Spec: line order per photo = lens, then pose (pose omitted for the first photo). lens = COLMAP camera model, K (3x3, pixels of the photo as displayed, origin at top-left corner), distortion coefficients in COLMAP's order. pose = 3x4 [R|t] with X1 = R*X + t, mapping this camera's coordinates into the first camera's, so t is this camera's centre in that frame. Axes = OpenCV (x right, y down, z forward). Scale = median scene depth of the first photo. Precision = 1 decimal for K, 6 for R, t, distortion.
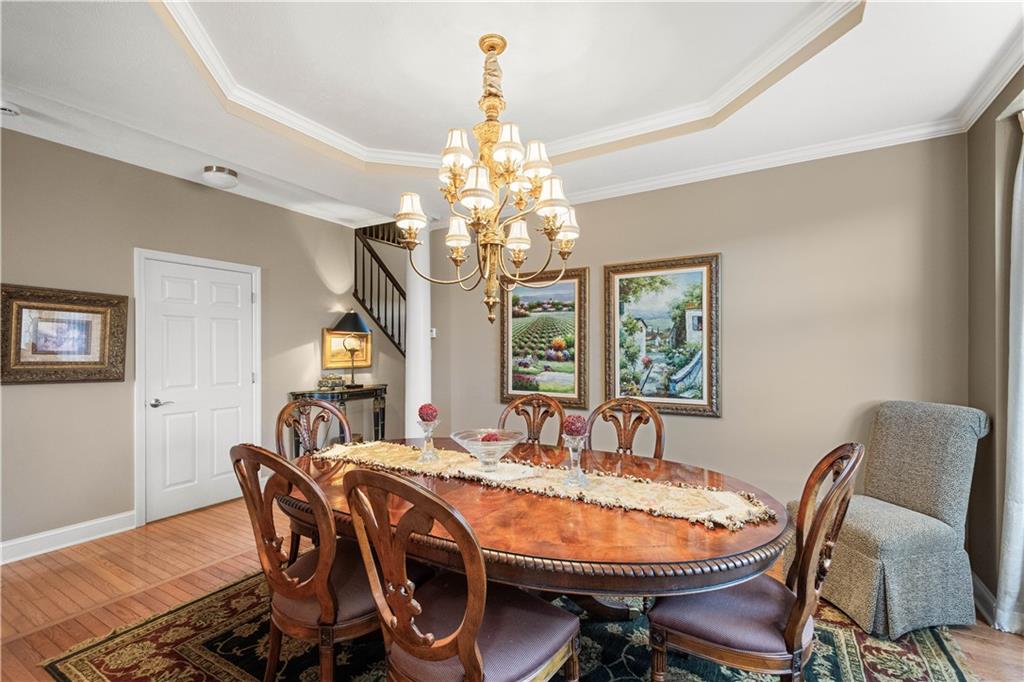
lens RADIAL K [[456.7, 0, 512.2], [0, 456.7, 349.1], [0, 0, 1]] dist [0.013699, -0.004244]
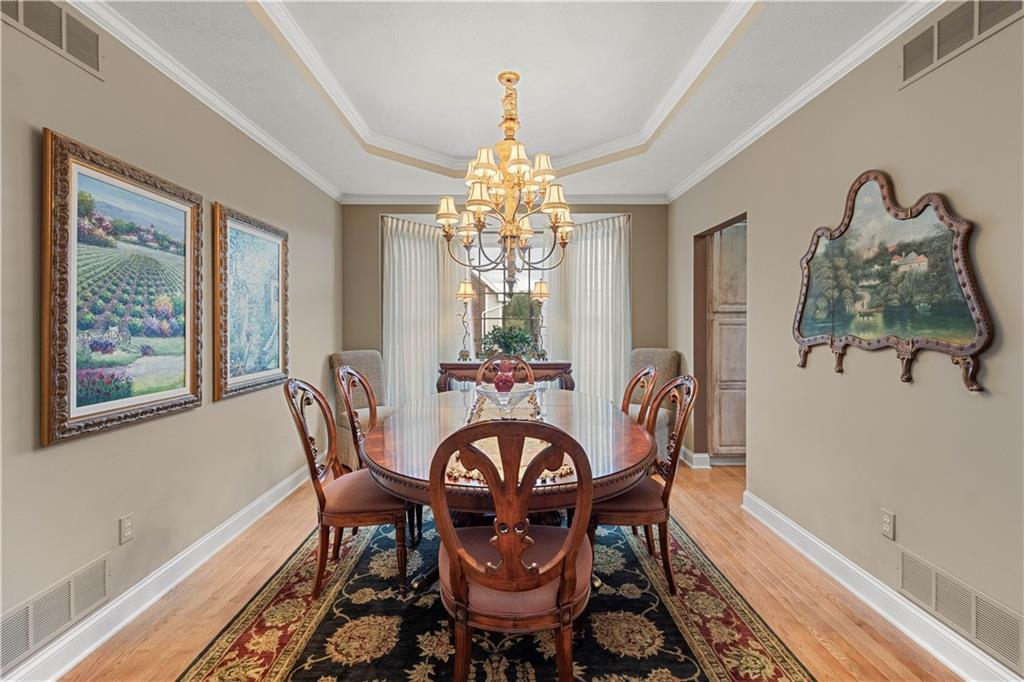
lens RADIAL K [[456.7, 0, 509.7], [0, 456.7, 330.5], [0, 0, 1]] dist [0.013699, -0.004244]
pose [[-0.525219, -0.009507, 0.850914, -0.632320], [-0.003793, 0.999954, 0.008831, 0.011844], [-0.850958, 0.001410, -0.525231, 0.939920]]
